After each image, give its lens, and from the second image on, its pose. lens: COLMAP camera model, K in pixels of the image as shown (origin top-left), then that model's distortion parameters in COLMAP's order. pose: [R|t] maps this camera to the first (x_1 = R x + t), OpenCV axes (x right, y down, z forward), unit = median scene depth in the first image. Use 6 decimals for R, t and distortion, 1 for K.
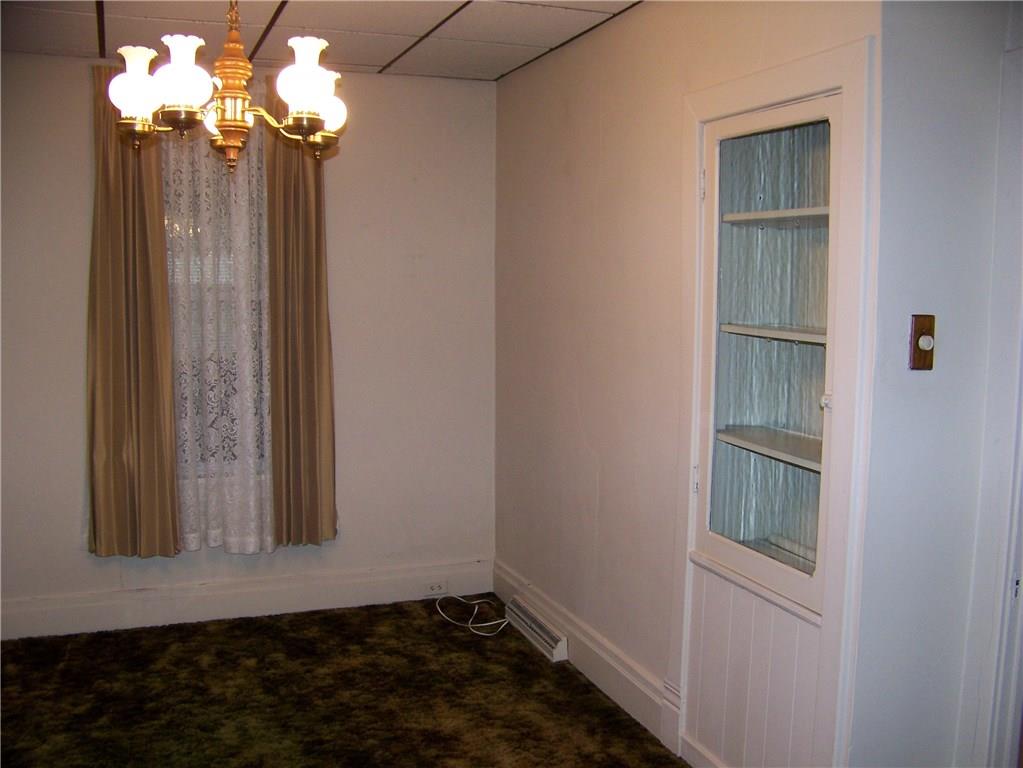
lens RADIAL K [[1070.4, 0, 513.7], [0, 1070.4, 418.4], [0, 0, 1]] dist [-0.238973, 0.339292]
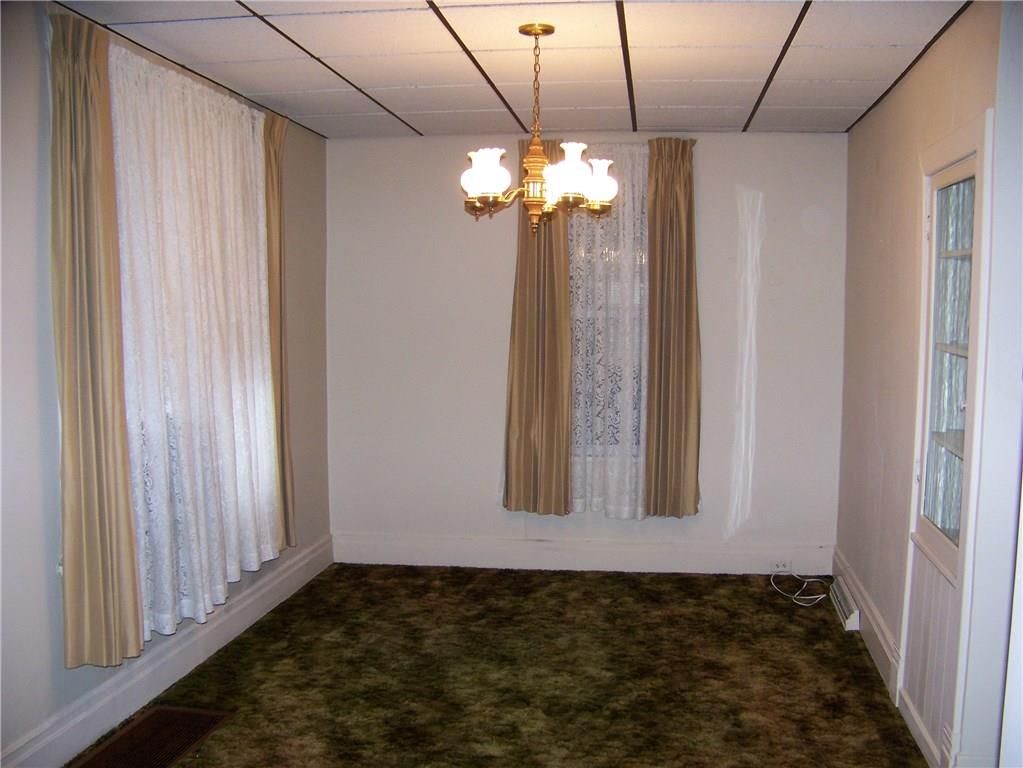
lens RADIAL K [[1070.4, 0, 513.7], [0, 1070.4, 418.4], [0, 0, 1]] dist [-0.238973, 0.339292]
pose [[0.877801, 0.050731, -0.476331, 0.249124], [-0.058689, 0.998275, -0.001834, 0.019660], [0.475416, 0.029566, 0.879264, -0.192816]]
